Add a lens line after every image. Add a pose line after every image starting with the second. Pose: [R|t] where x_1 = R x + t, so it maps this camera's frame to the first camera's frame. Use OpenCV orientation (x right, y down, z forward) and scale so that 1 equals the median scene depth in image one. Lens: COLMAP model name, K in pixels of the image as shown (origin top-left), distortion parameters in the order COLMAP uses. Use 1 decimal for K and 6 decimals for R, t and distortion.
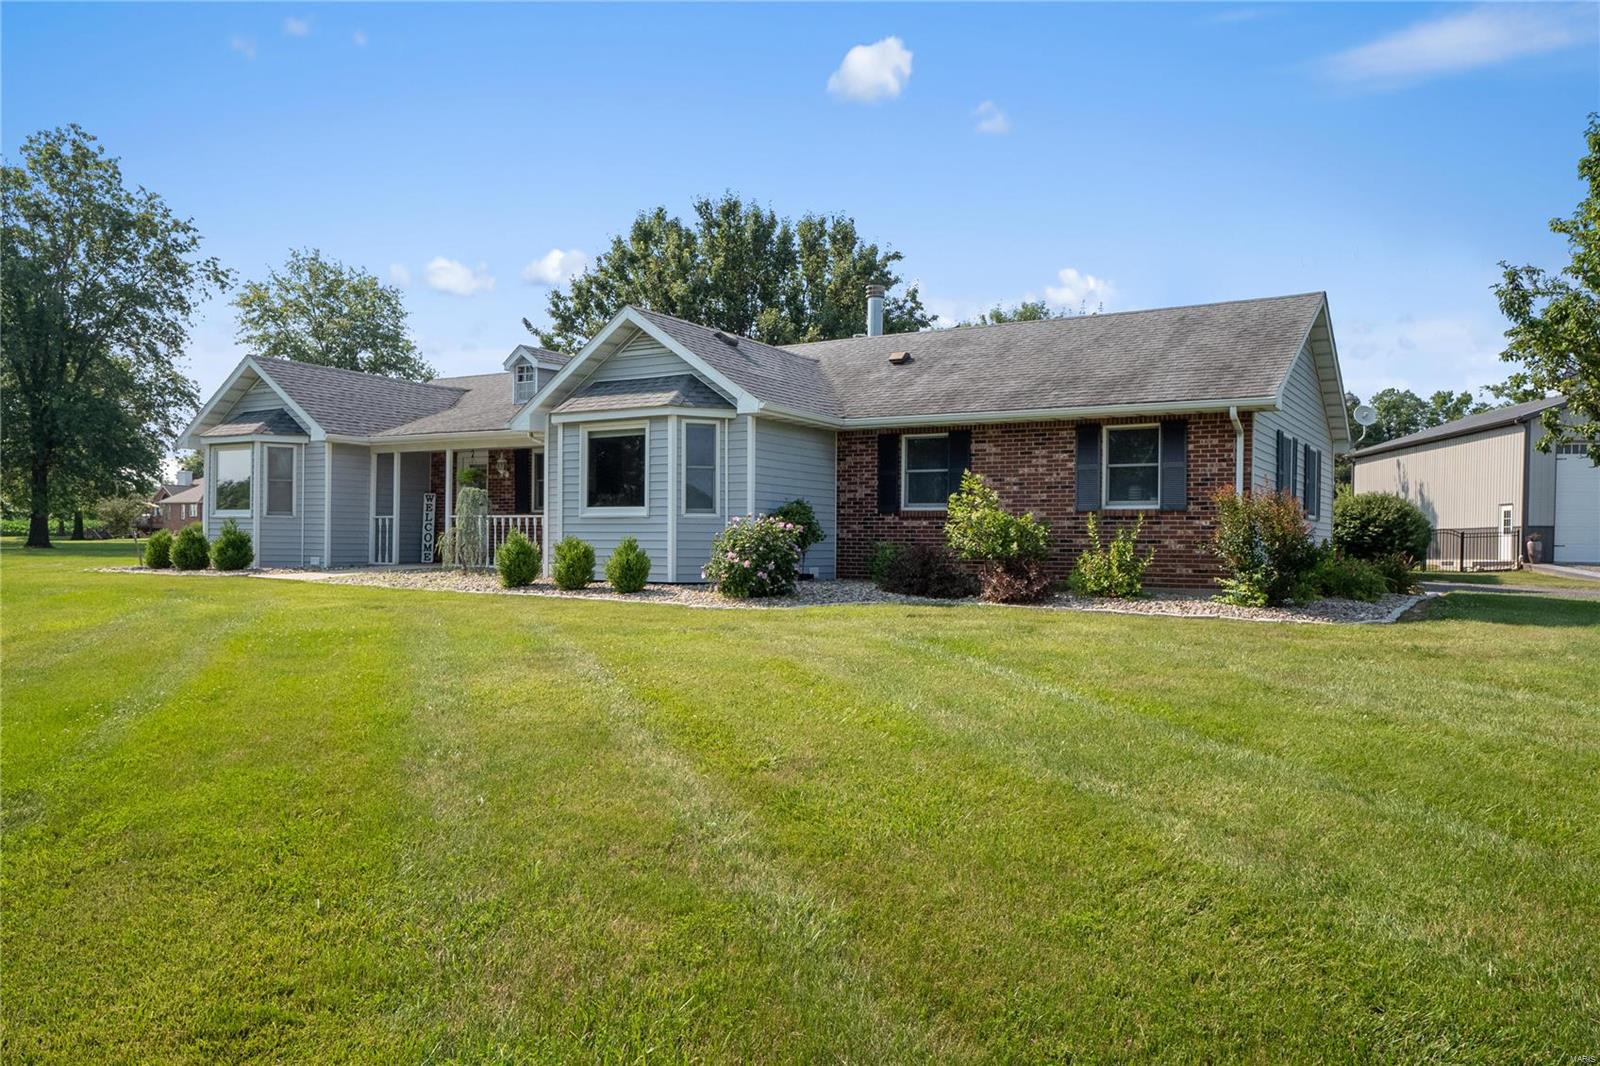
lens RADIAL K [[1058.4, 0, 805.7], [0, 1058.4, 524.2], [0, 0, 1]] dist [-0.001706, -0.000758]
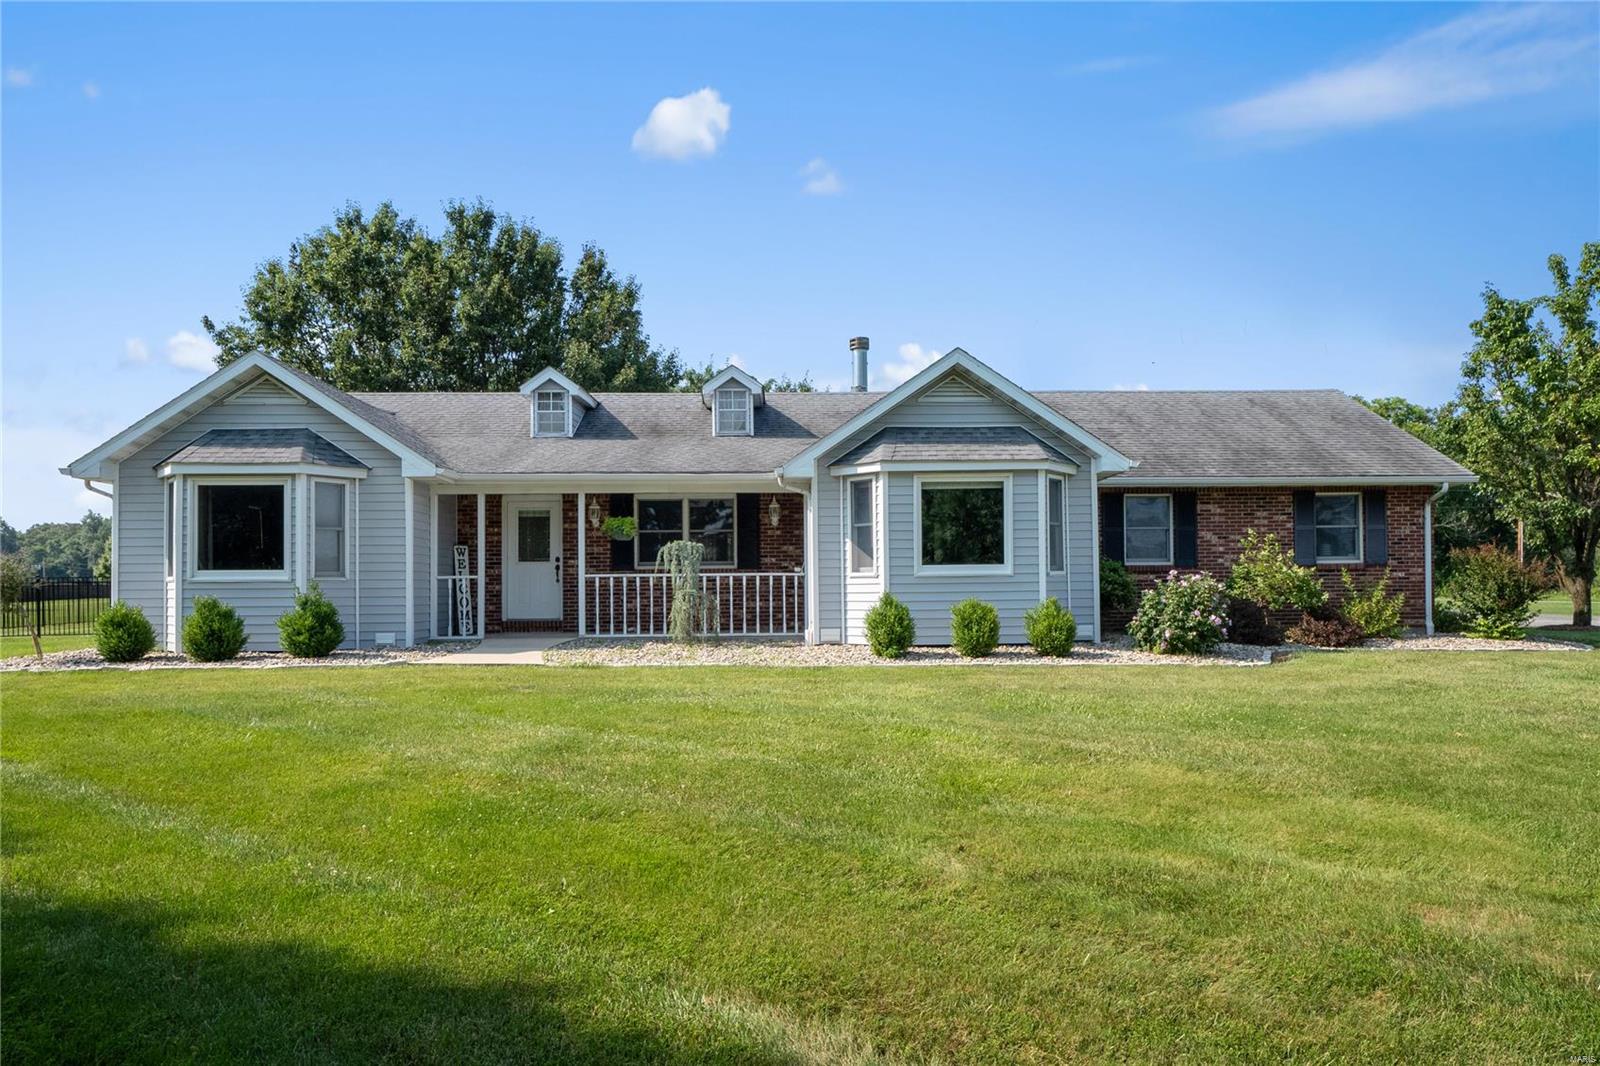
lens RADIAL K [[1058.4, 0, 805.7], [0, 1058.4, 524.2], [0, 0, 1]] dist [-0.001706, -0.000758]
pose [[0.851843, 0.011449, 0.523672, -0.771597], [0.009728, 0.999243, -0.037671, -0.017895], [-0.523707, 0.037184, 0.851087, 0.276259]]
